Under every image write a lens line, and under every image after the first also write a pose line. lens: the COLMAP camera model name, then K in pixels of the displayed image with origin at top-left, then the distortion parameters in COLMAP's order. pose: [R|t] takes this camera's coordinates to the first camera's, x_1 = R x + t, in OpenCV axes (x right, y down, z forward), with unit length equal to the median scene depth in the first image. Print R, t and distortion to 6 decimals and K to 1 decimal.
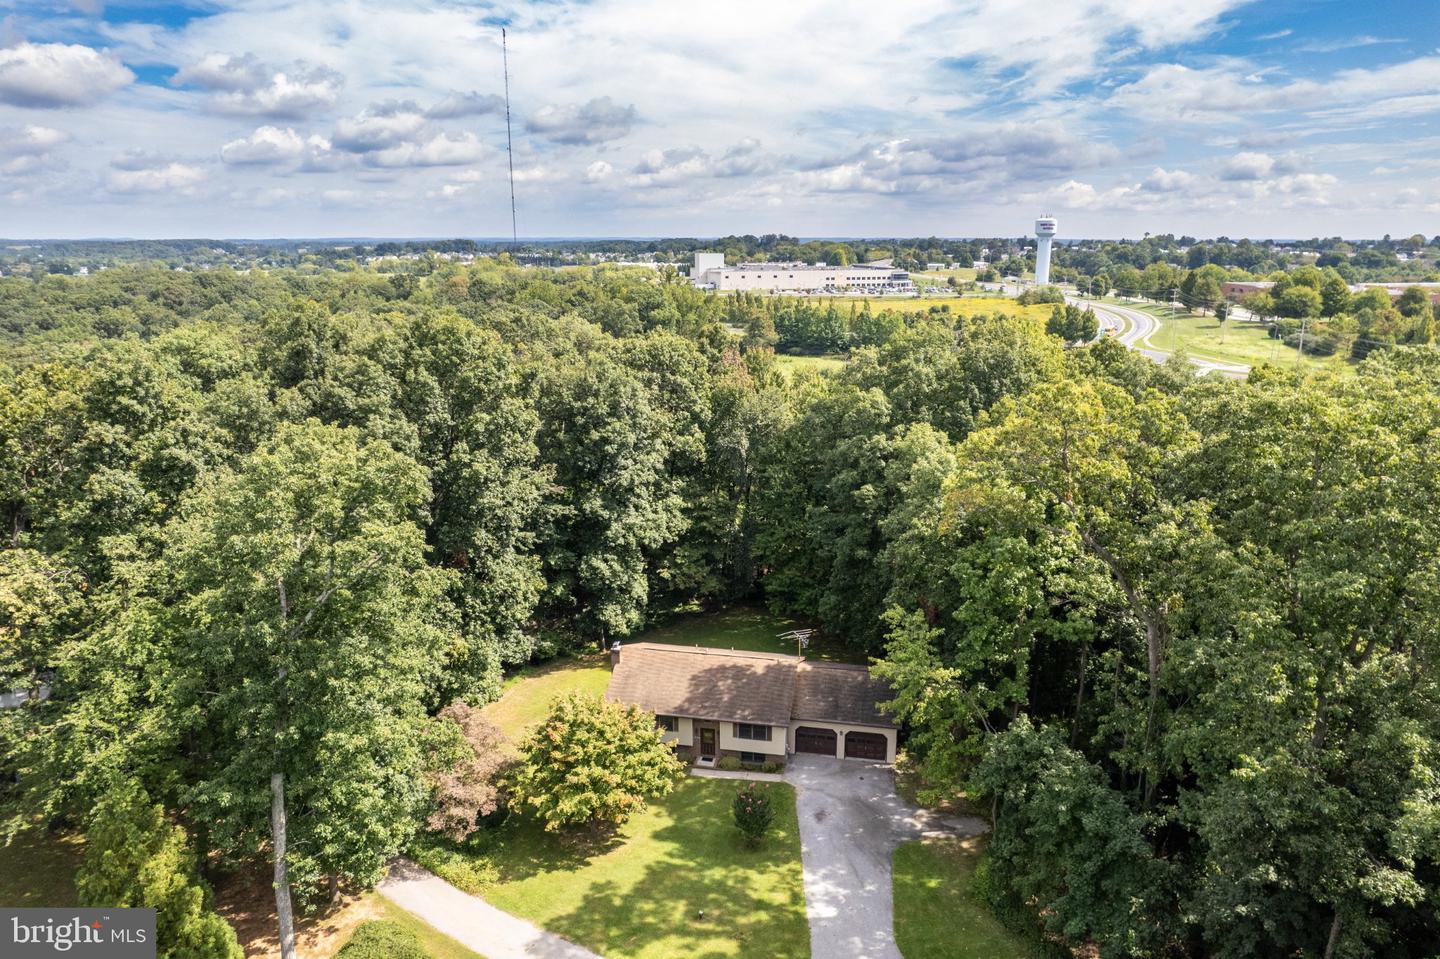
lens RADIAL K [[901.3, 0, 717.4], [0, 901.3, 457.6], [0, 0, 1]] dist [-0.075399, -0.000496]
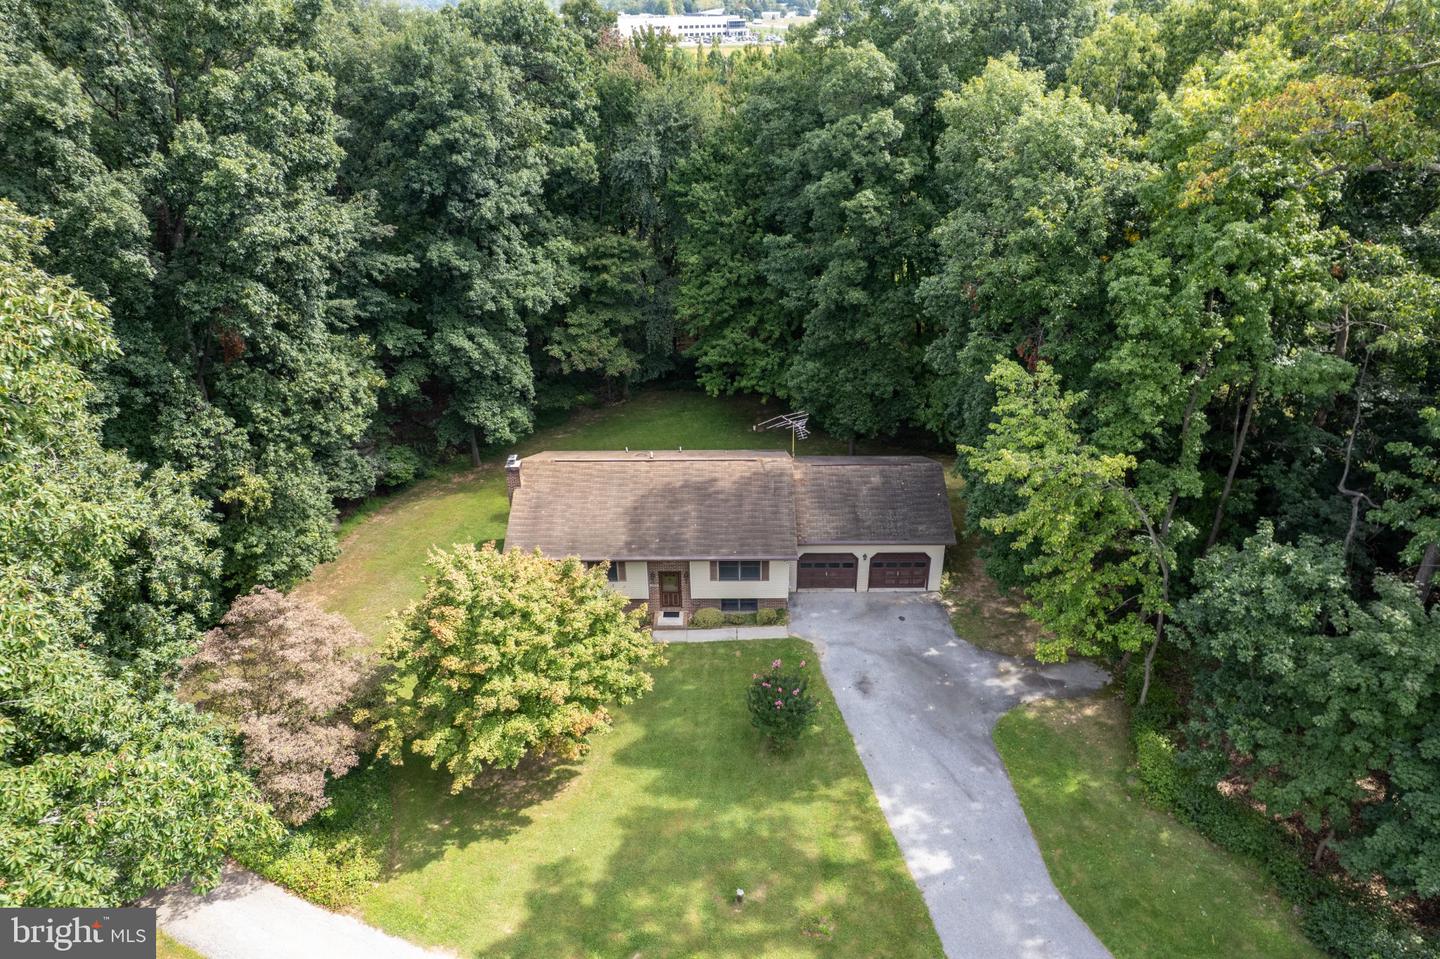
lens RADIAL K [[925.4, 0, 720.0], [0, 925.4, 479.5], [0, 0, 1]] dist [-0.073011, 0.039412]
pose [[0.982442, -0.094652, 0.160774, -0.078606], [0.050692, 0.964757, 0.258214, 0.062993], [-0.179548, -0.245530, 0.952616, 0.361888]]
